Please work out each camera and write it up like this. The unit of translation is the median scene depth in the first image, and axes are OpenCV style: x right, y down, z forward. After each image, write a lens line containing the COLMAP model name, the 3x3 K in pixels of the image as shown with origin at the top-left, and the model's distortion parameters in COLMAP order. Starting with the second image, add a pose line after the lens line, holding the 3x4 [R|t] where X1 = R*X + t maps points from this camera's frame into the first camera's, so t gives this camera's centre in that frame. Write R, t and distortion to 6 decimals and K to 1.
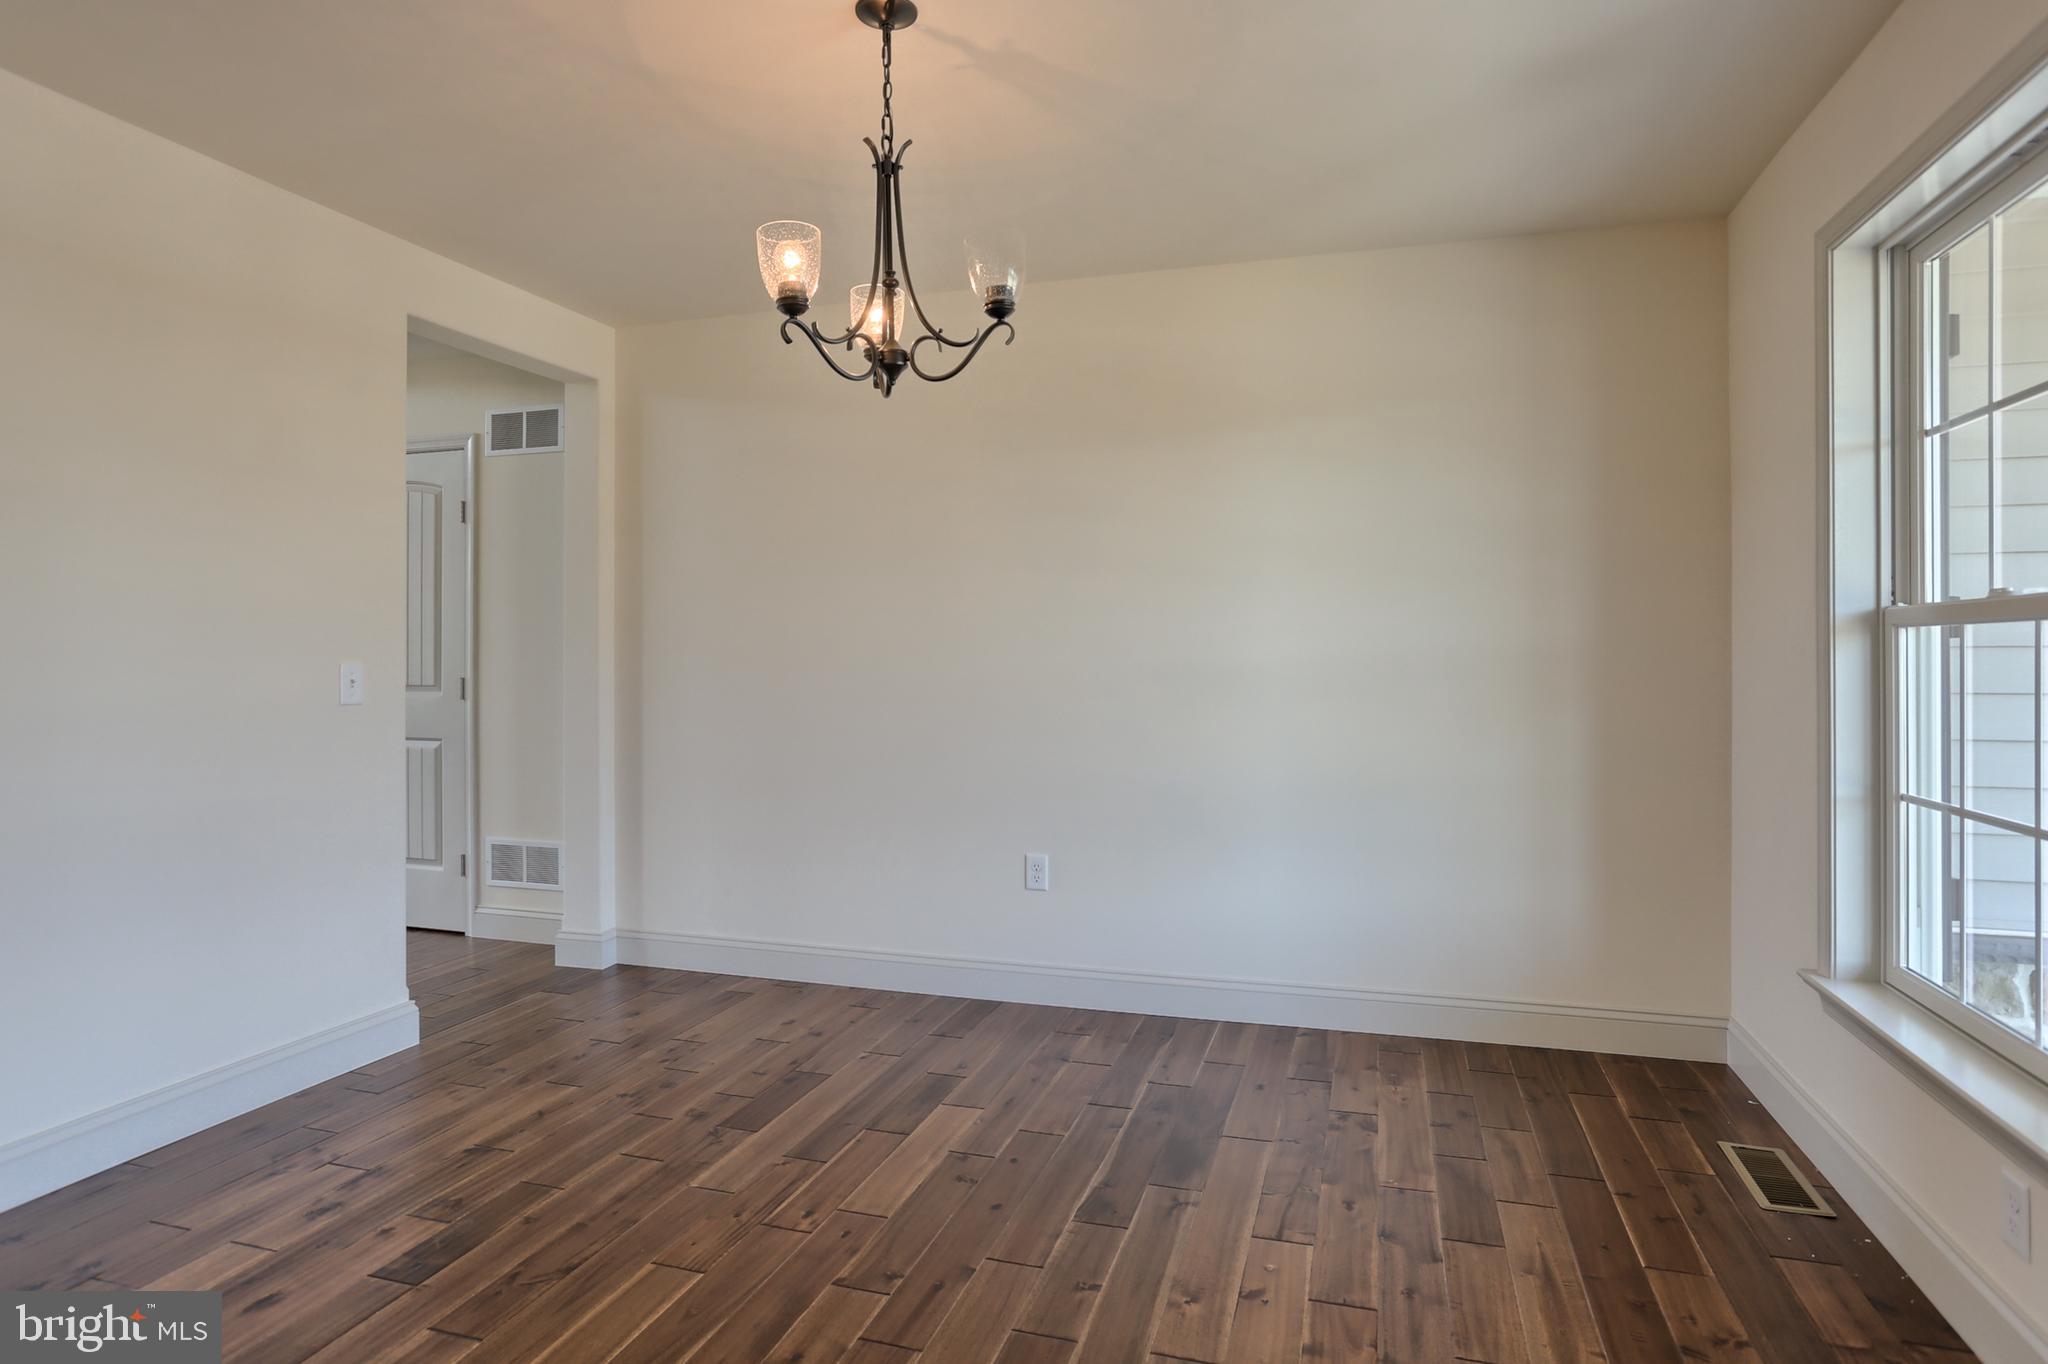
lens RADIAL K [[1146.2, 0, 1070.7], [0, 1146.2, 646.7], [0, 0, 1]] dist [-0.019695, 0.003112]
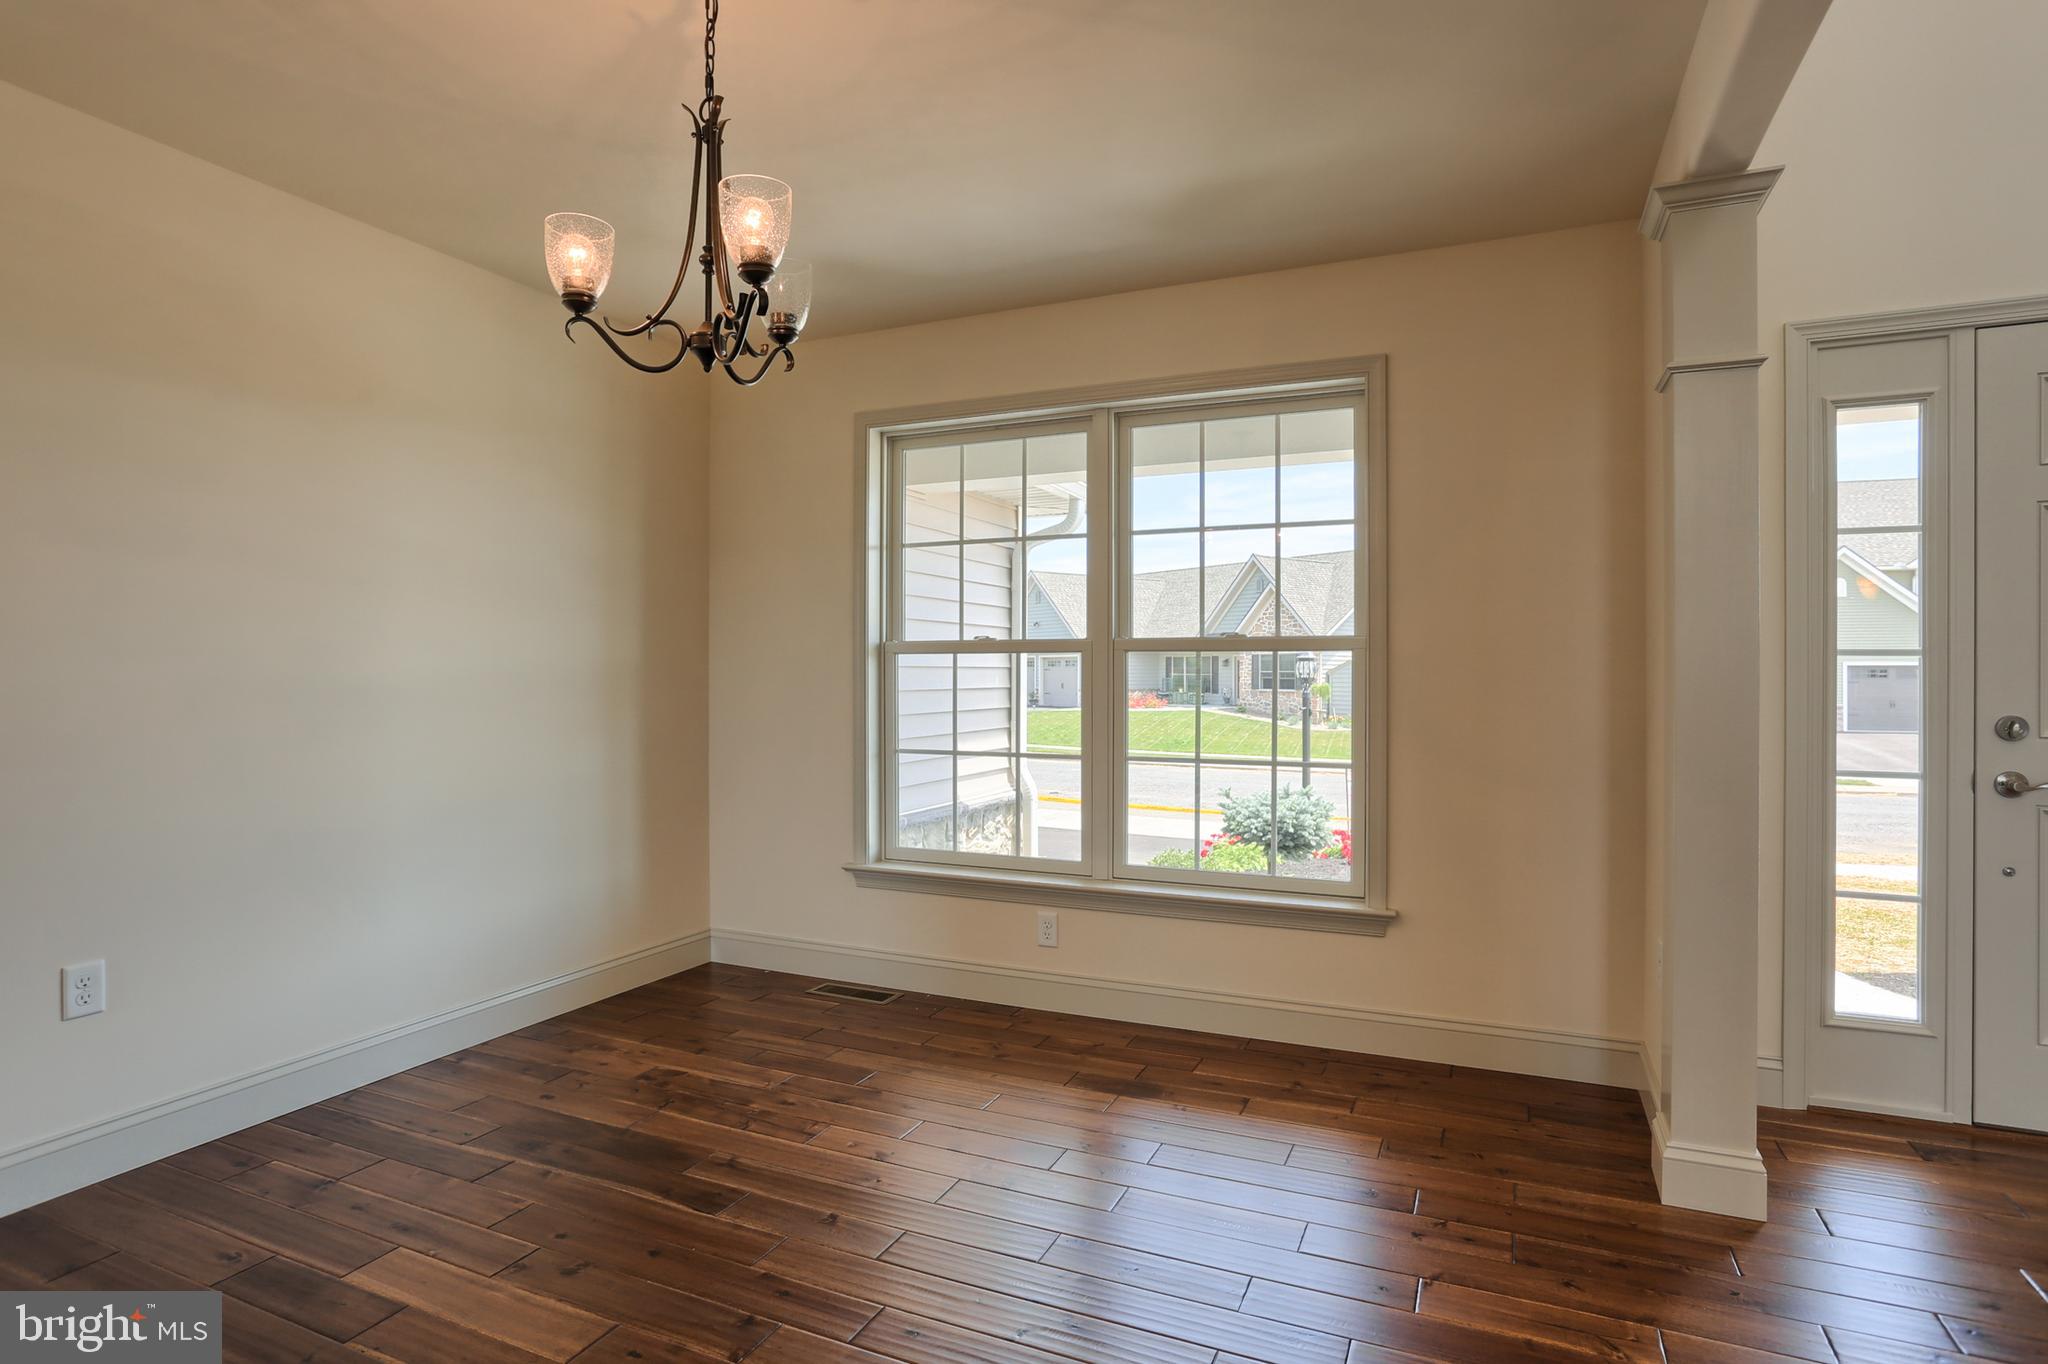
lens RADIAL K [[1053.8, 0, 1029.4], [0, 1053.8, 669.0], [0, 0, 1]] dist [-0.059193, 0.032278]
pose [[0.141776, 0.002850, 0.989895, -0.793992], [-0.007828, 0.999968, -0.001758, 0.006595], [-0.989868, -0.007500, 0.141794, 0.527476]]
